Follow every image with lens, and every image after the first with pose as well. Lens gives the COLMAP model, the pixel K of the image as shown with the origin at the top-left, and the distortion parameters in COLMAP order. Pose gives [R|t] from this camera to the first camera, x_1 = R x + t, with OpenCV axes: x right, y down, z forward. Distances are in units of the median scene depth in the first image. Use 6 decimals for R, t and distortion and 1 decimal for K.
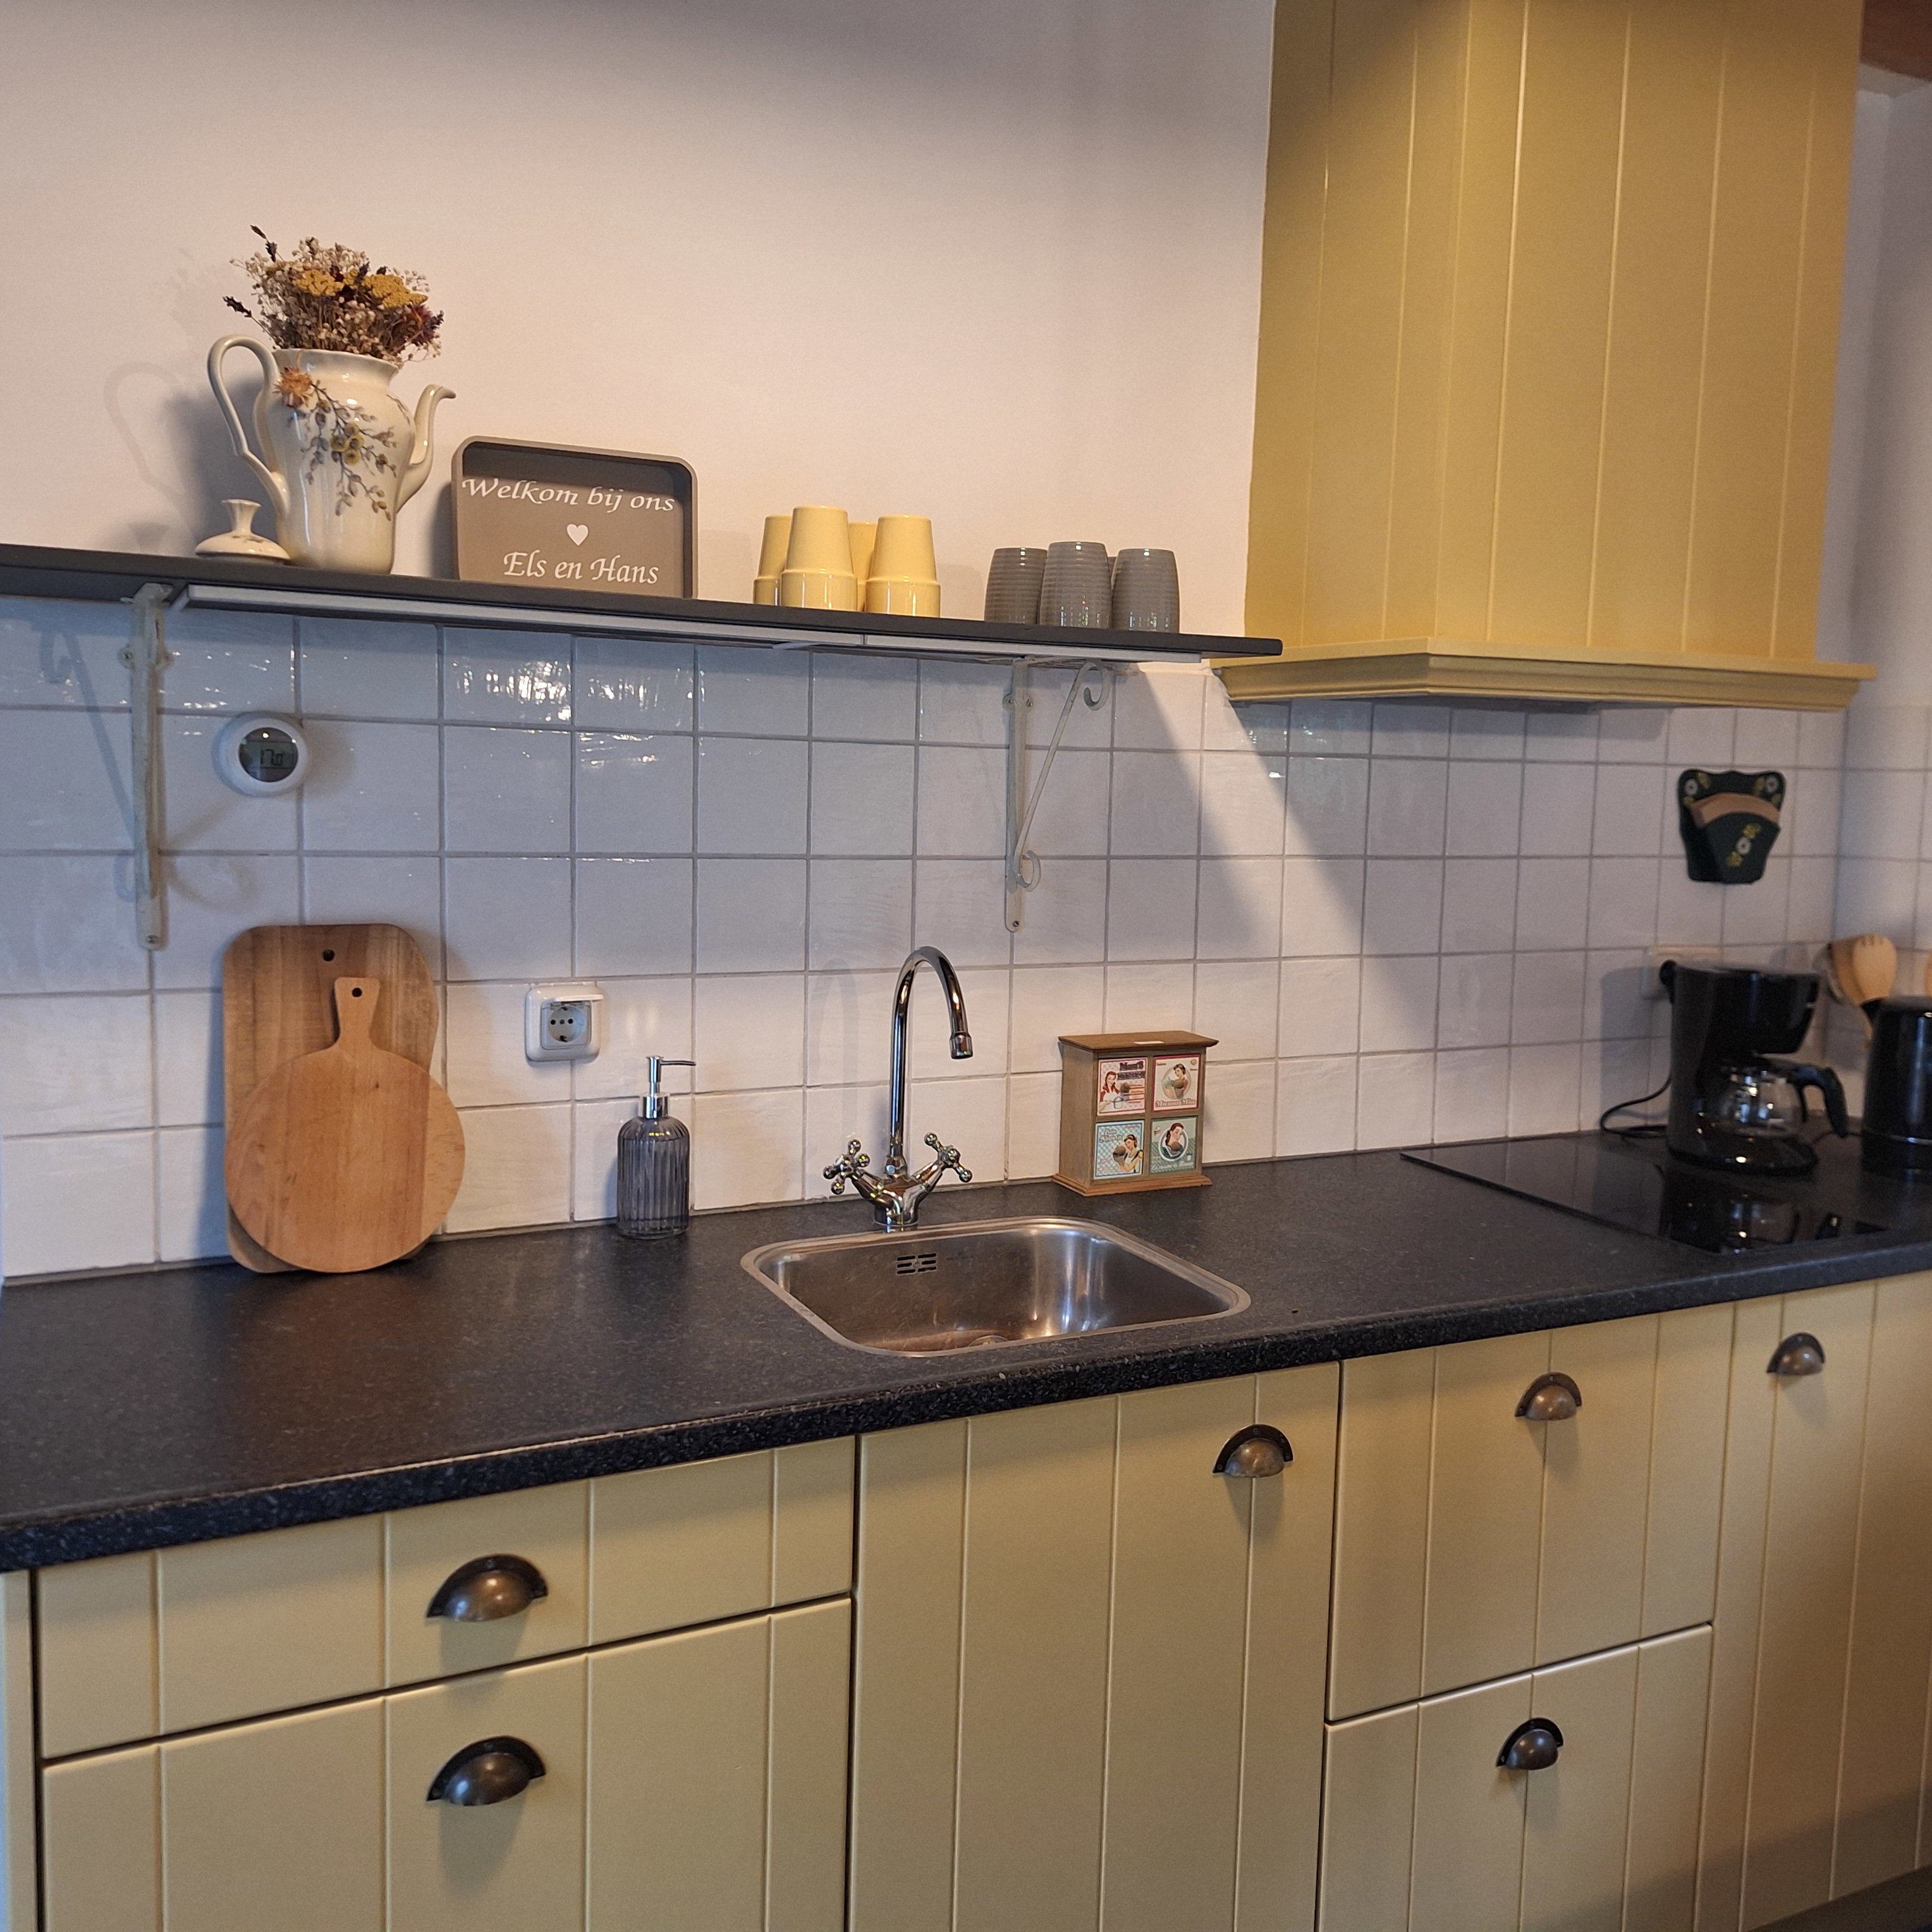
lens RADIAL K [[1855.8, 0, 1033.1], [0, 1855.8, 955.1], [0, 0, 1]] dist [0.140362, -0.250849]
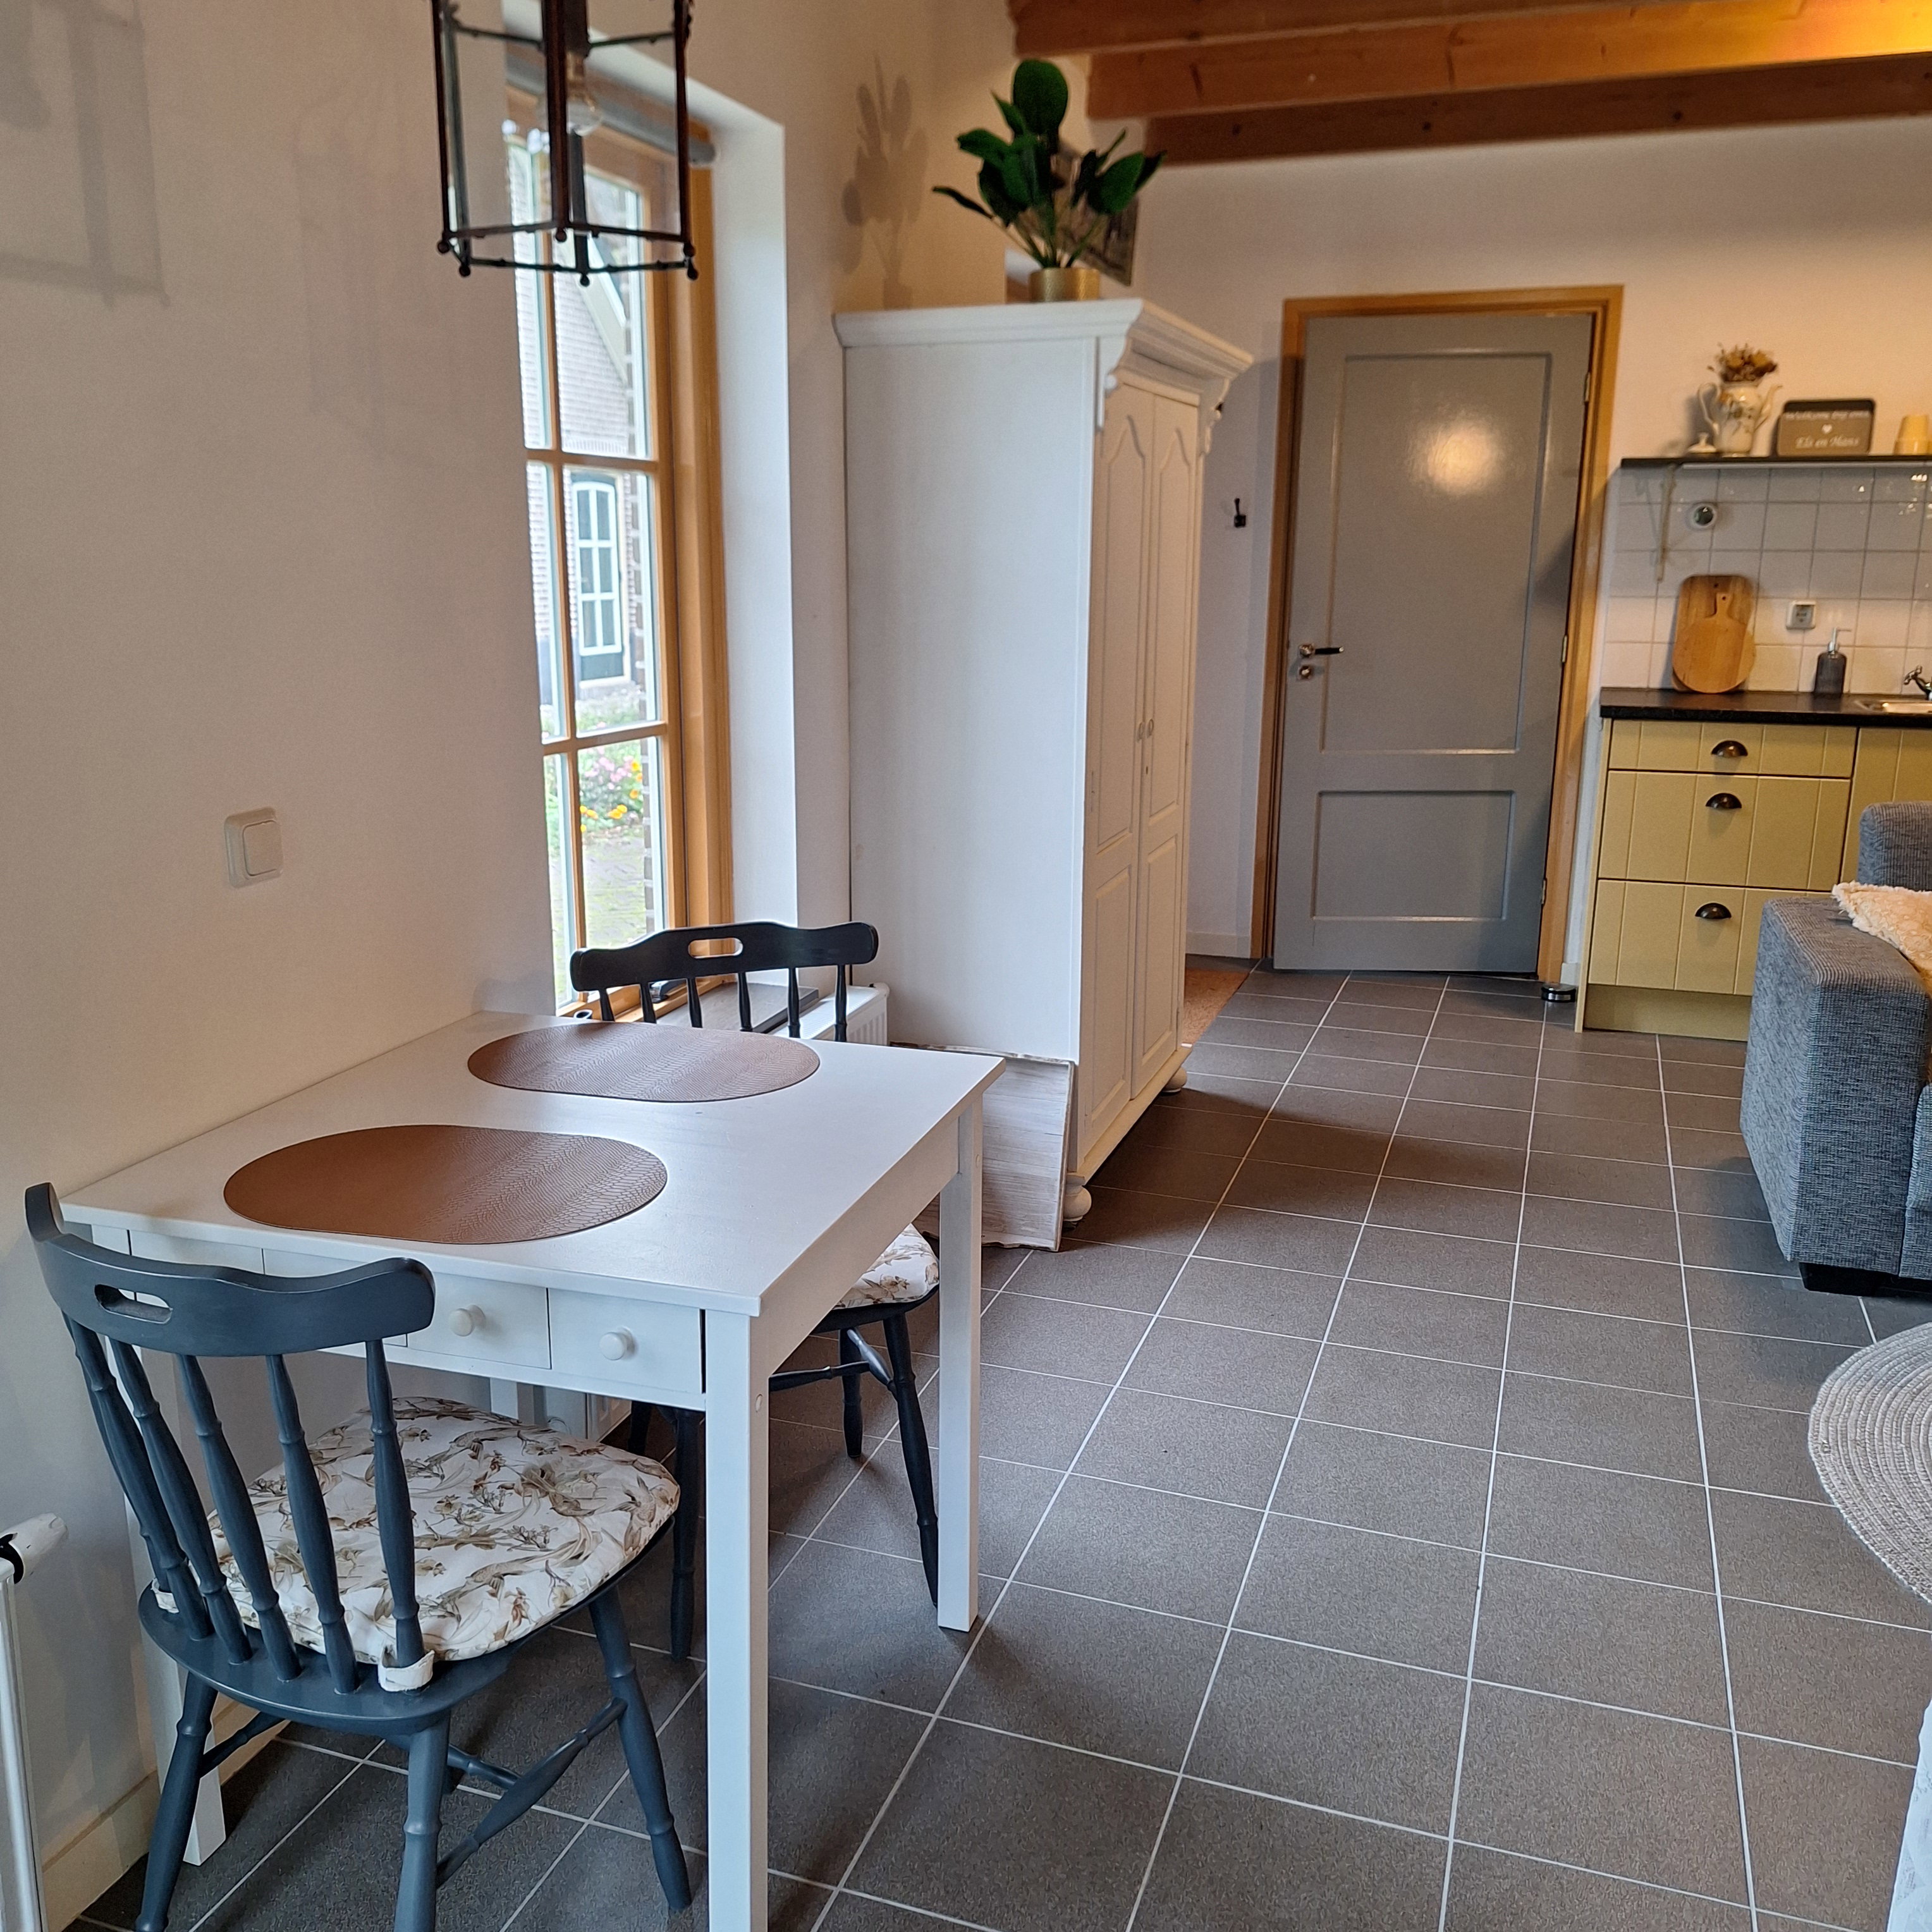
lens RADIAL K [[1762.5, 0, 955.8], [0, 1762.5, 944.9], [0, 0, 1]] dist [0.120100, -0.165021]
pose [[0.692339, 0.137802, -0.708292, 0.773032], [-0.056703, 0.988950, 0.136979, 0.212698], [0.719341, -0.054674, 0.692502, -1.628454]]
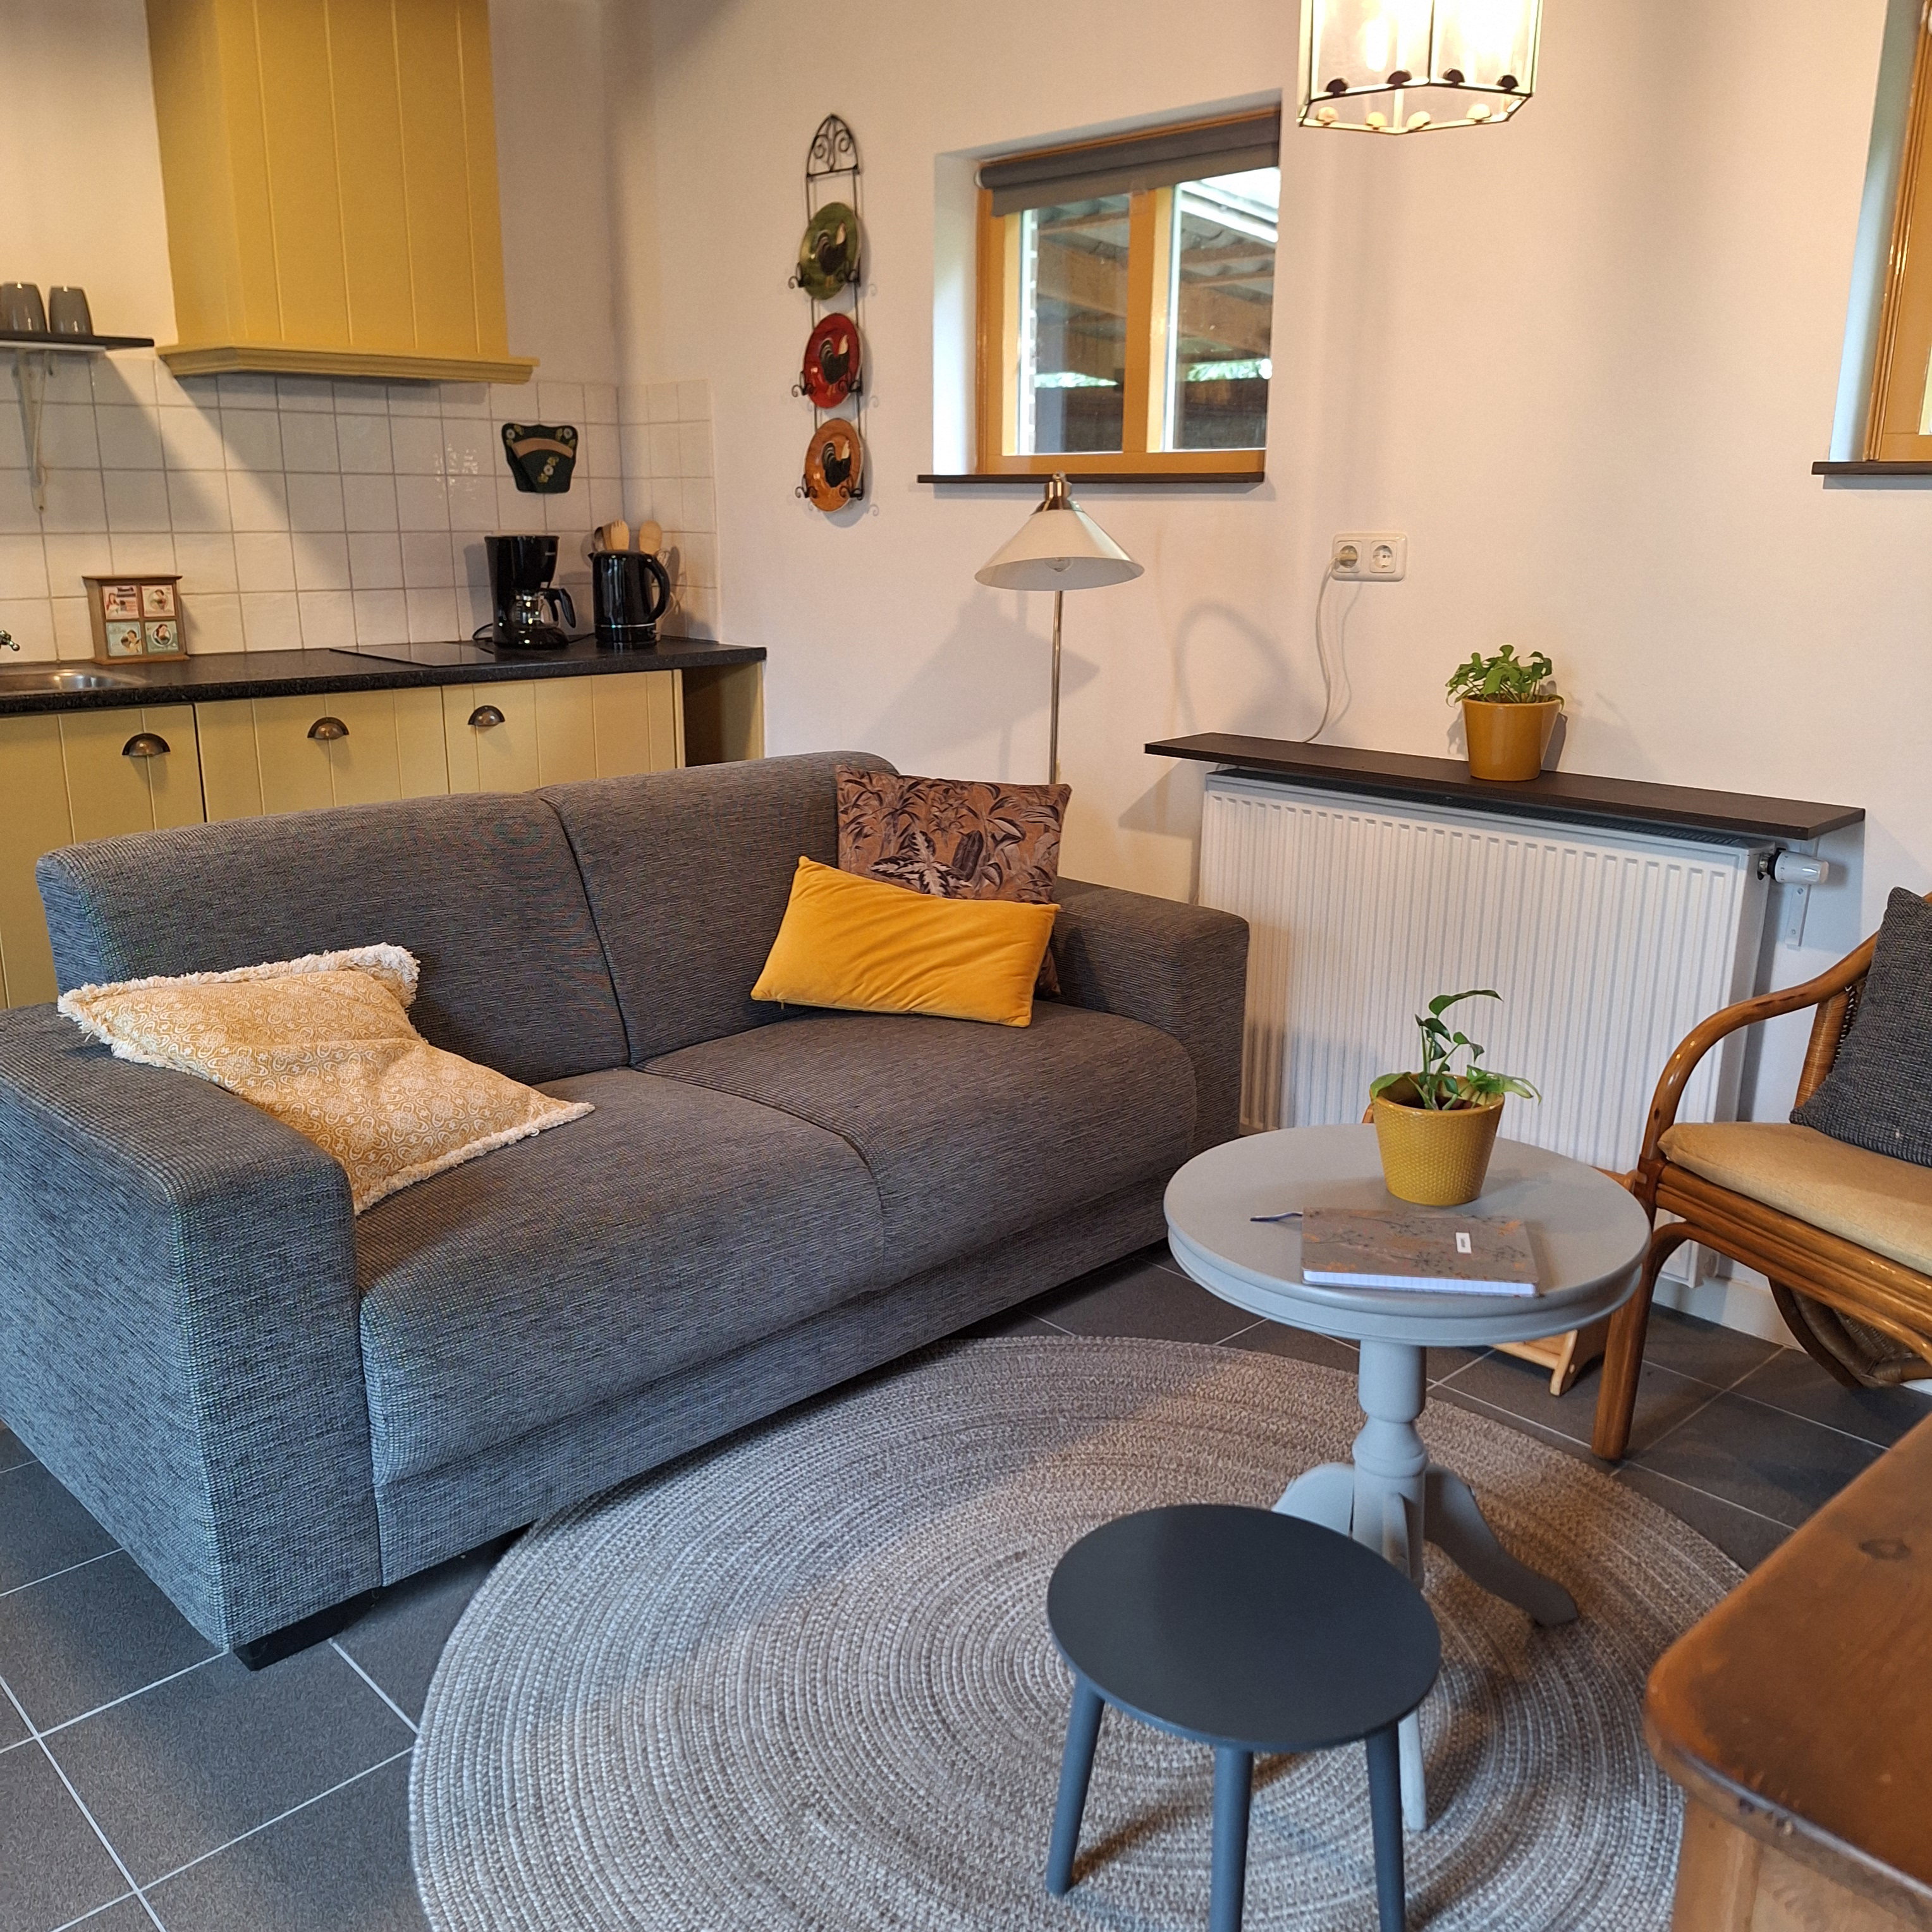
lens RADIAL K [[1762.5, 0, 955.8], [0, 1762.5, 944.9], [0, 0, 1]] dist [0.120100, -0.165021]
pose [[0.959291, -0.090218, 0.267621, 0.355229], [0.046918, 0.985345, 0.163994, 0.164407], [-0.278494, -0.144762, 0.949466, -0.978977]]
